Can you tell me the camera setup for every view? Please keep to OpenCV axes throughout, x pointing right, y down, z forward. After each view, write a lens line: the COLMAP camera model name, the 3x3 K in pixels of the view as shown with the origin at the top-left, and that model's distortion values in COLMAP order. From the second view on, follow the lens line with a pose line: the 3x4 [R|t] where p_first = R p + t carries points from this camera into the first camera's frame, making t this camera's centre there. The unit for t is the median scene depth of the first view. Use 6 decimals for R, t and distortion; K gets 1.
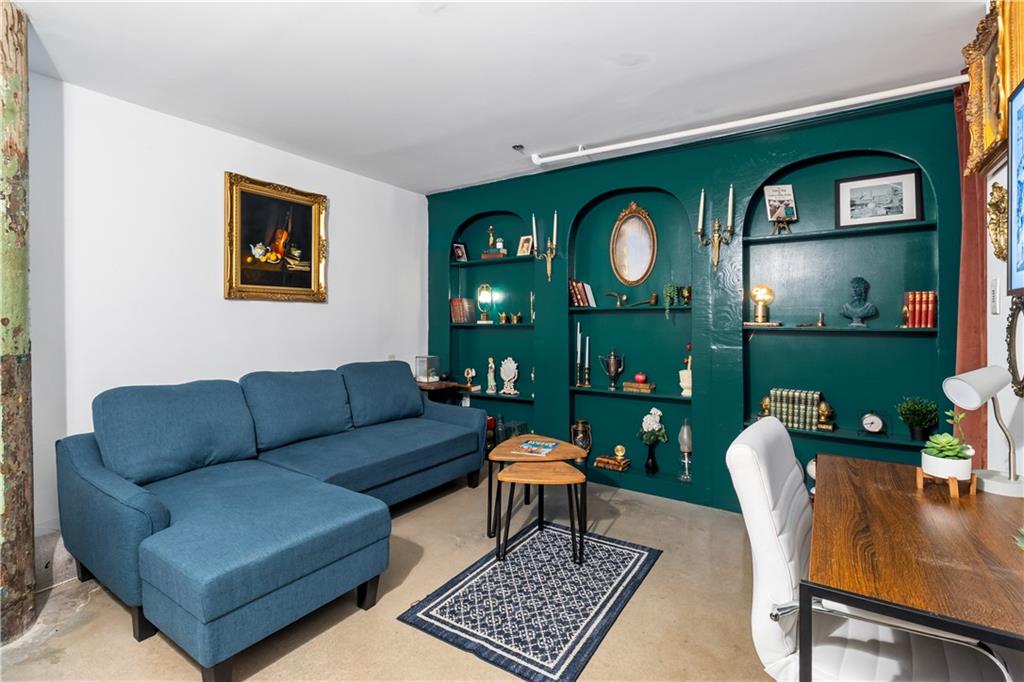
lens RADIAL K [[461.1, 0, 524.1], [0, 461.1, 325.0], [0, 0, 1]] dist [0.000565, 0.000015]
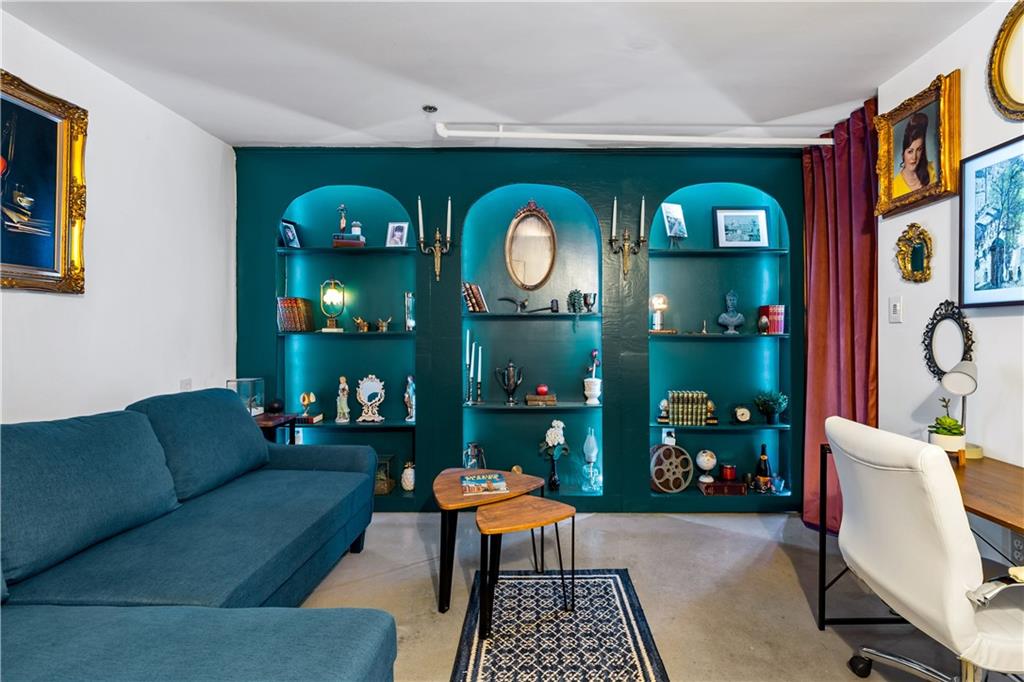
lens RADIAL K [[478.3, 0, 542.0], [0, 478.3, 334.9], [0, 0, 1]] dist [-0.000473, -0.000293]
pose [[0.841219, -0.004387, 0.540677, -0.319643], [0.003784, 0.999990, 0.002226, 0.002087], [-0.540682, 0.000174, 0.841227, 0.219810]]
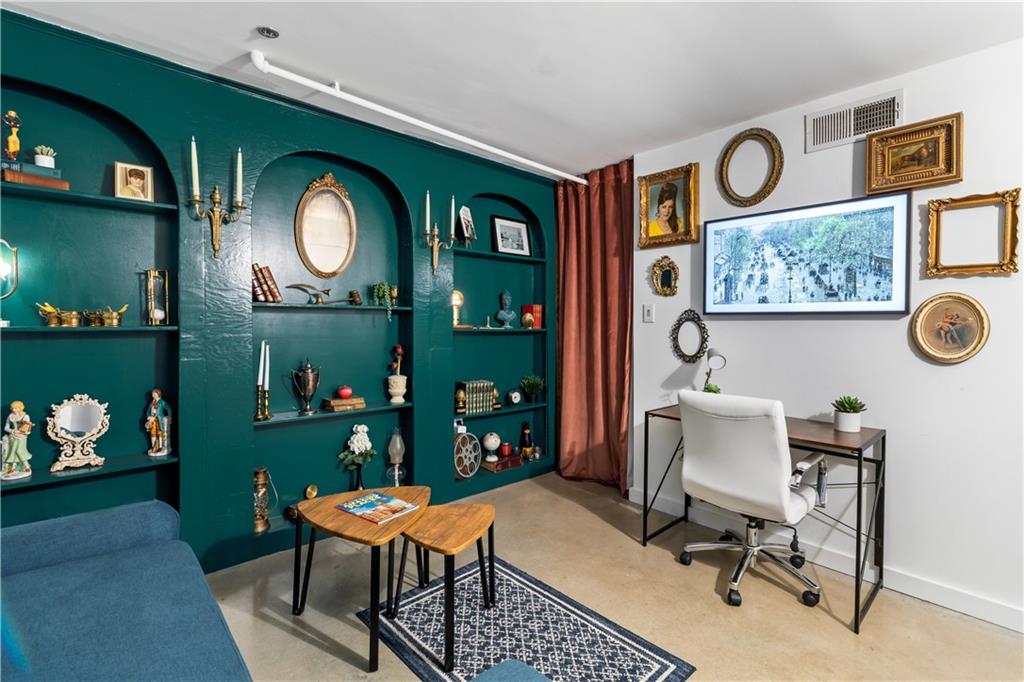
lens RADIAL K [[472.4, 0, 519.7], [0, 472.4, 327.4], [0, 0, 1]] dist [0.002581, -0.001072]
pose [[0.253783, -0.008422, 0.967224, -0.567844], [-0.002693, 0.999952, 0.009413, -0.011656], [-0.967257, -0.004993, 0.253749, 0.571624]]
